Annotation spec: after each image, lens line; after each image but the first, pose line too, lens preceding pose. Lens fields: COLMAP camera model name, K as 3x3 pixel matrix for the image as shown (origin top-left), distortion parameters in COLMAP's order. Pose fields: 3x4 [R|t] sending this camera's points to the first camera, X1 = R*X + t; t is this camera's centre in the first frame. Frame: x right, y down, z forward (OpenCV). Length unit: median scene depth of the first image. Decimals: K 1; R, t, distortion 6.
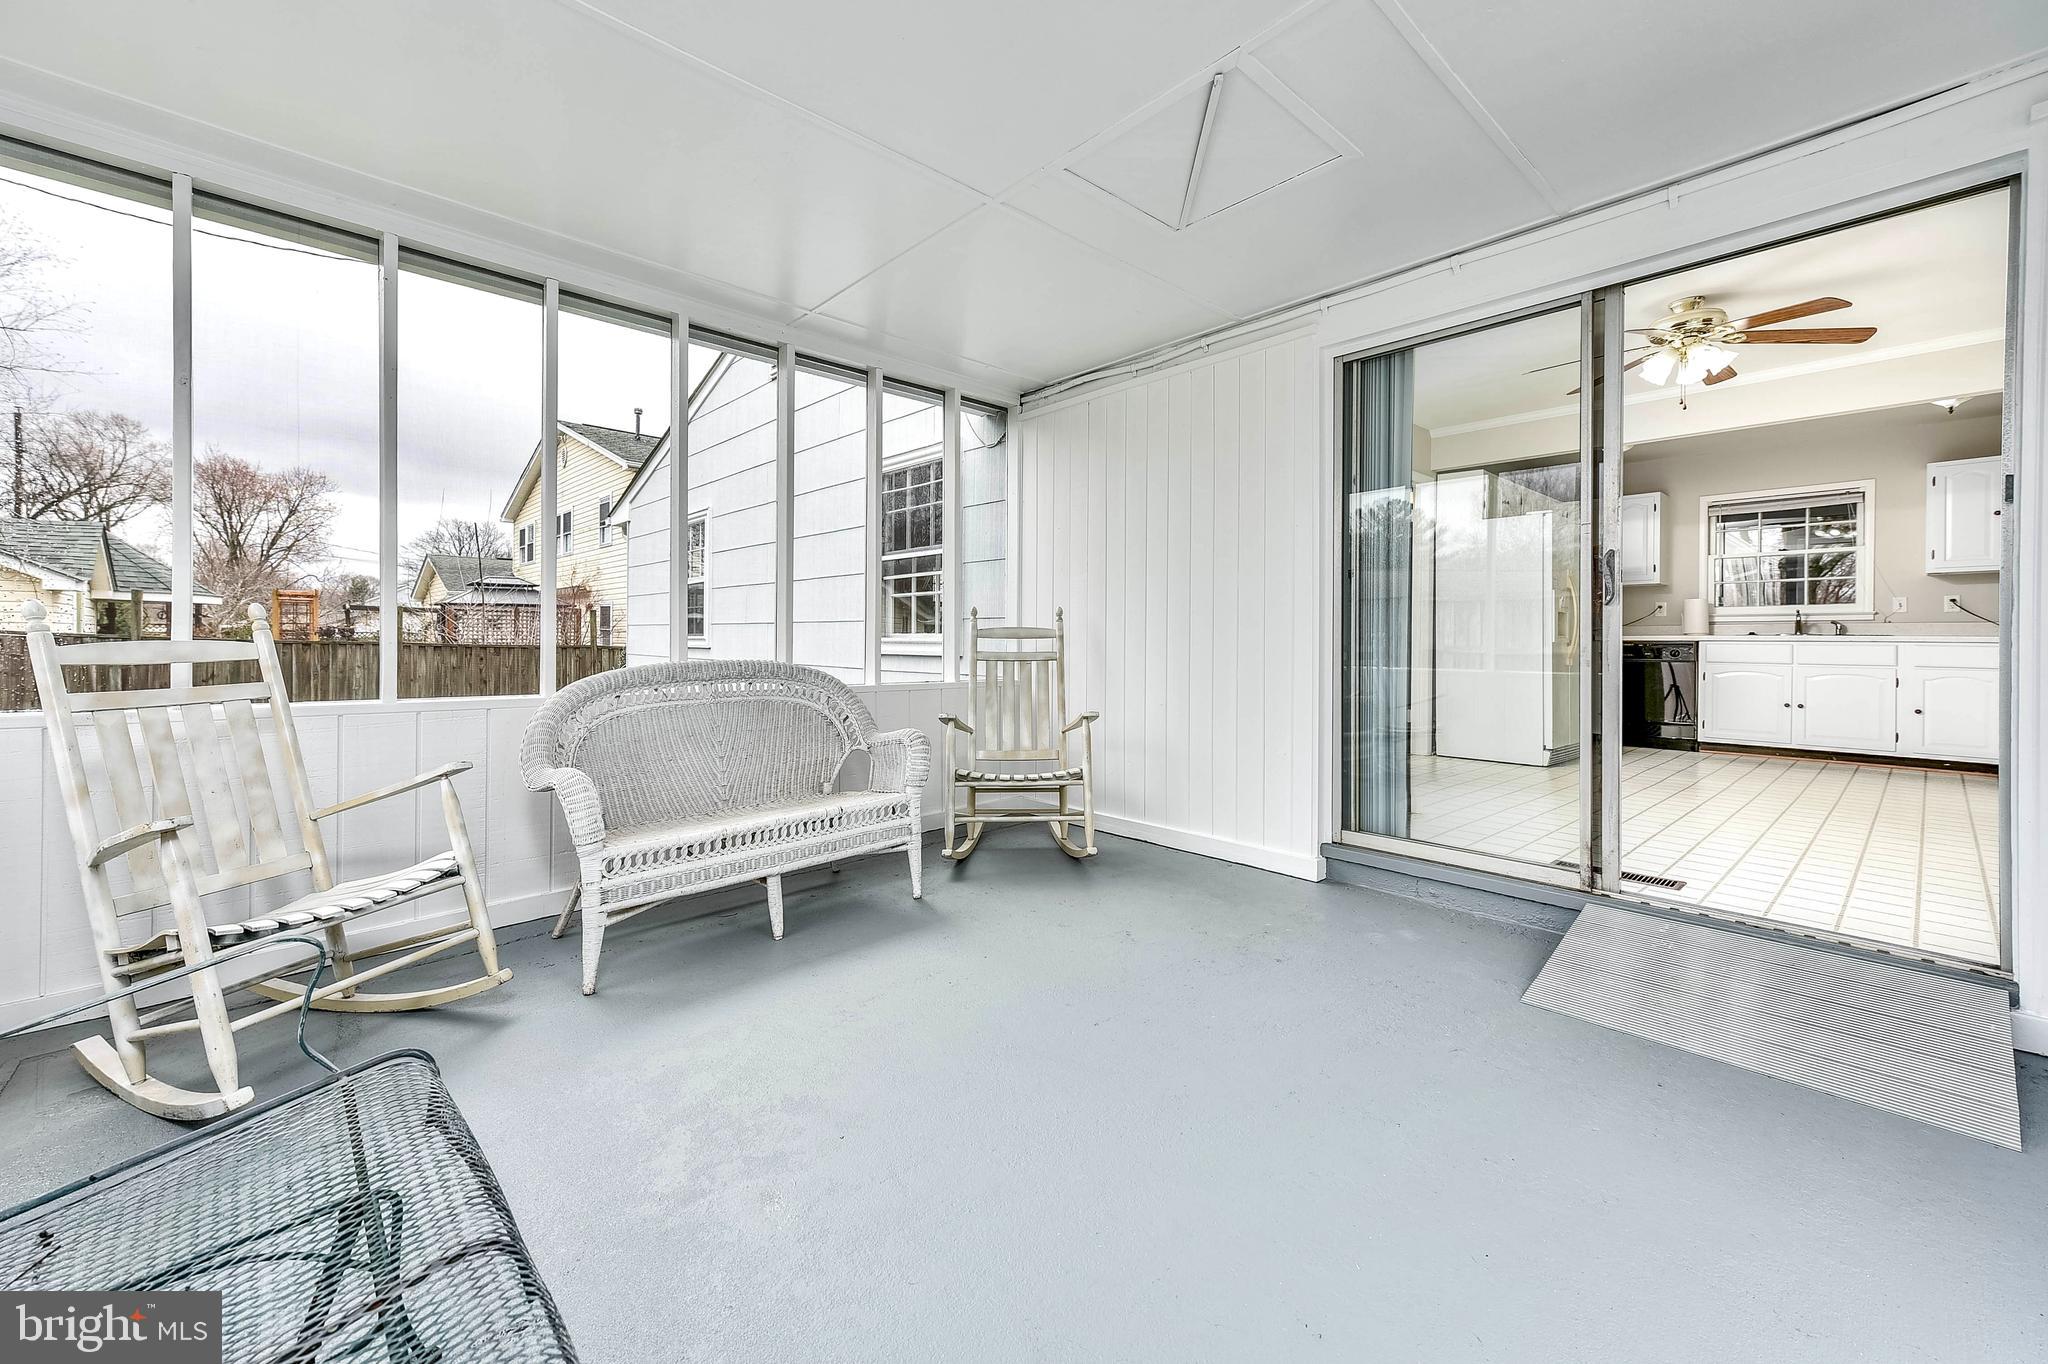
lens RADIAL K [[854.7, 0, 979.0], [0, 854.7, 657.6], [0, 0, 1]] dist [0.025682, 0.000054]
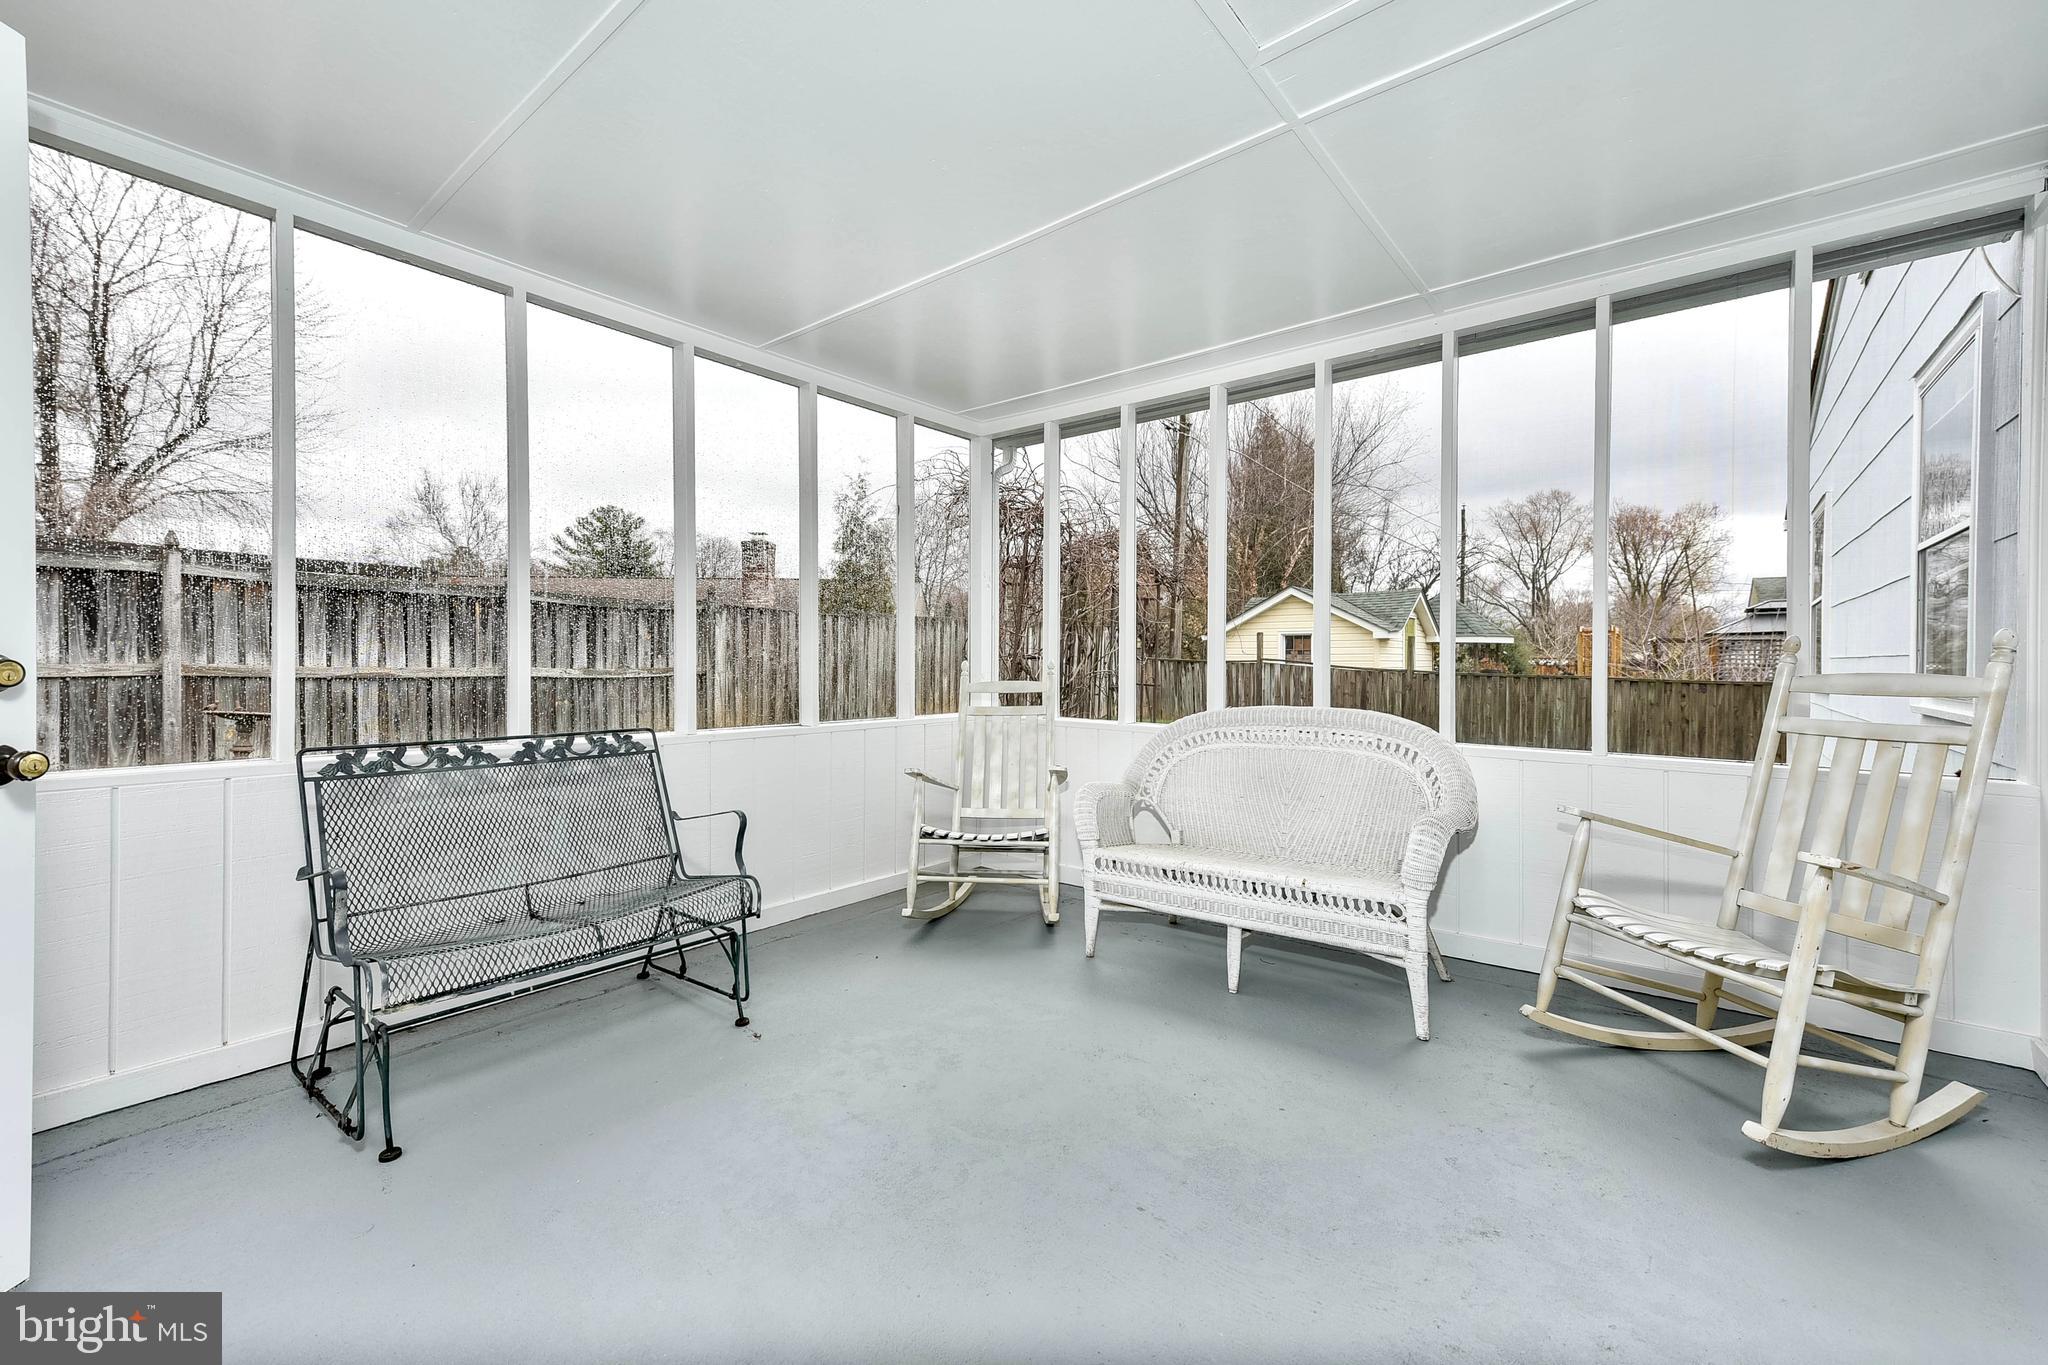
lens RADIAL K [[814.4, 0, 1011.6], [0, 814.4, 673.3], [0, 0, 1]] dist [0.022895, -0.000087]
pose [[0.140572, 0.007605, -0.990041, 0.438695], [-0.022037, 0.999747, 0.004551, -0.024436], [0.989825, 0.021178, 0.140704, 0.406783]]
